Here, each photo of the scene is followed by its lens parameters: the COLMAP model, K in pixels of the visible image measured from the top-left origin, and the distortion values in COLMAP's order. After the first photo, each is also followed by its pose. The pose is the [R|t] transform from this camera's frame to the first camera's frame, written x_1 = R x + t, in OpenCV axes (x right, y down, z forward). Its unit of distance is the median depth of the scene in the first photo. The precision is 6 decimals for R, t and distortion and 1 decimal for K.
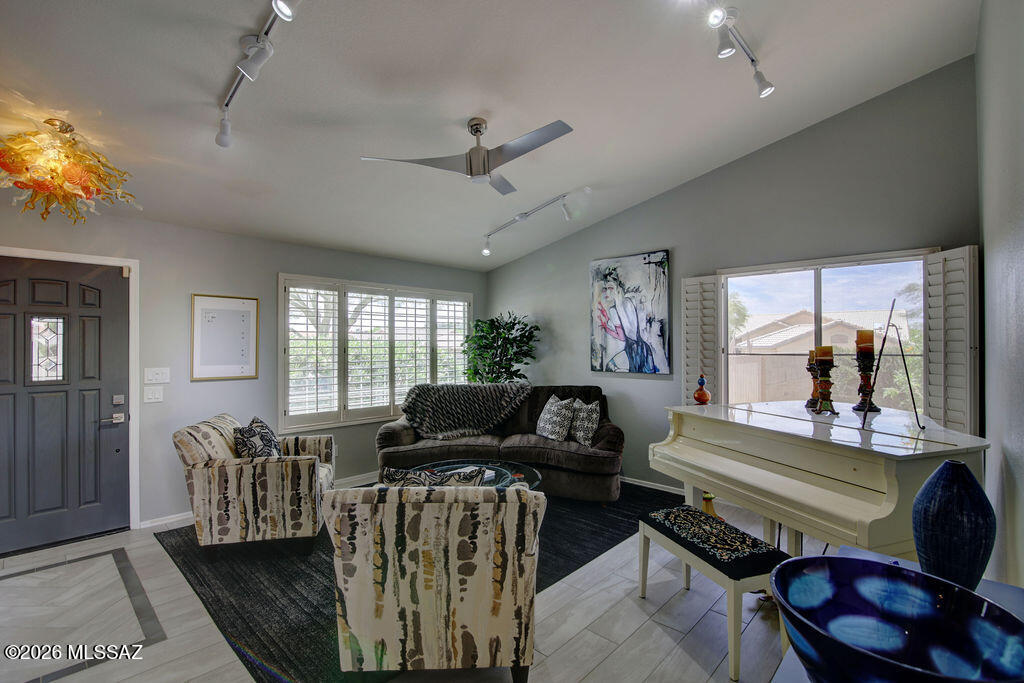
lens RADIAL K [[472.8, 0, 519.4], [0, 472.8, 343.3], [0, 0, 1]] dist [-0.018923, -0.000444]
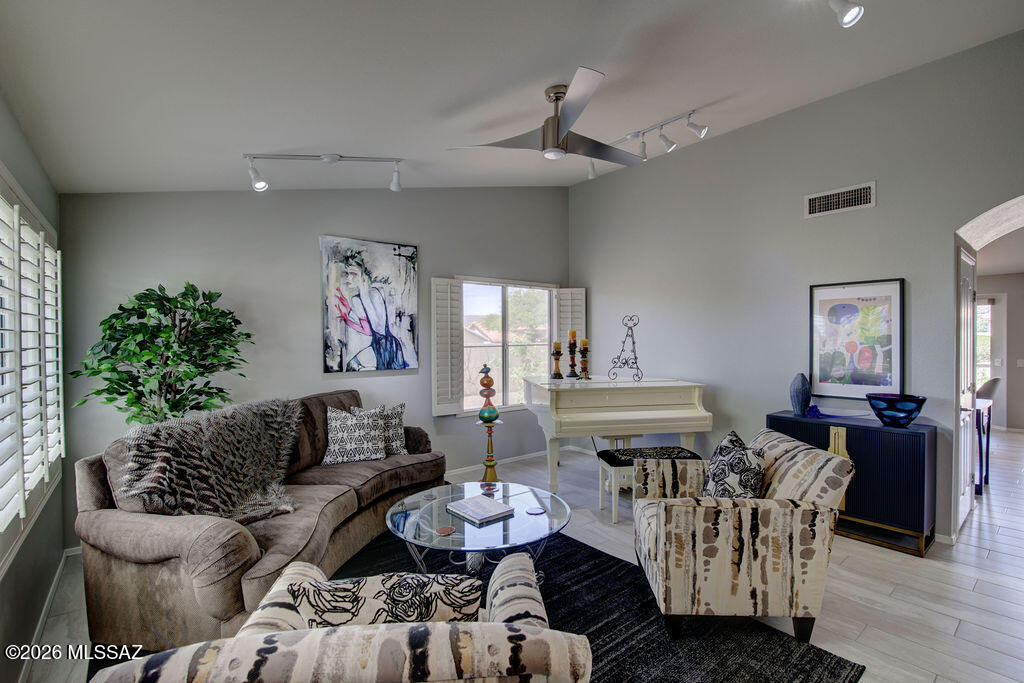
lens RADIAL K [[472.8, 0, 509.7], [0, 472.8, 342.3], [0, 0, 1]] dist [-0.018923, -0.000444]
pose [[0.145788, -0.010952, 0.989255, -0.627135], [-0.000237, 0.999938, 0.011105, -0.002090], [-0.989316, -0.001853, 0.145776, 0.611012]]
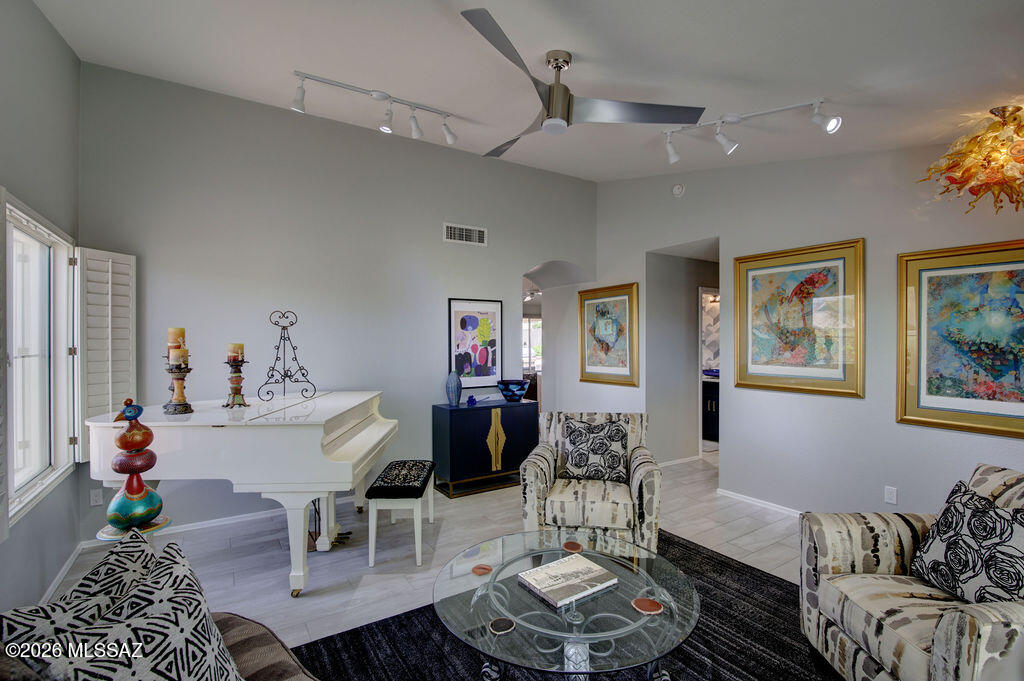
lens RADIAL K [[472.8, 0, 515.6], [0, 472.8, 341.4], [0, 0, 1]] dist [-0.018923, -0.000444]
pose [[-0.971927, 0.002342, 0.235270, -0.093883], [0.001540, 0.999992, -0.003595, 0.002921], [-0.235277, -0.003132, -0.971923, 1.159568]]
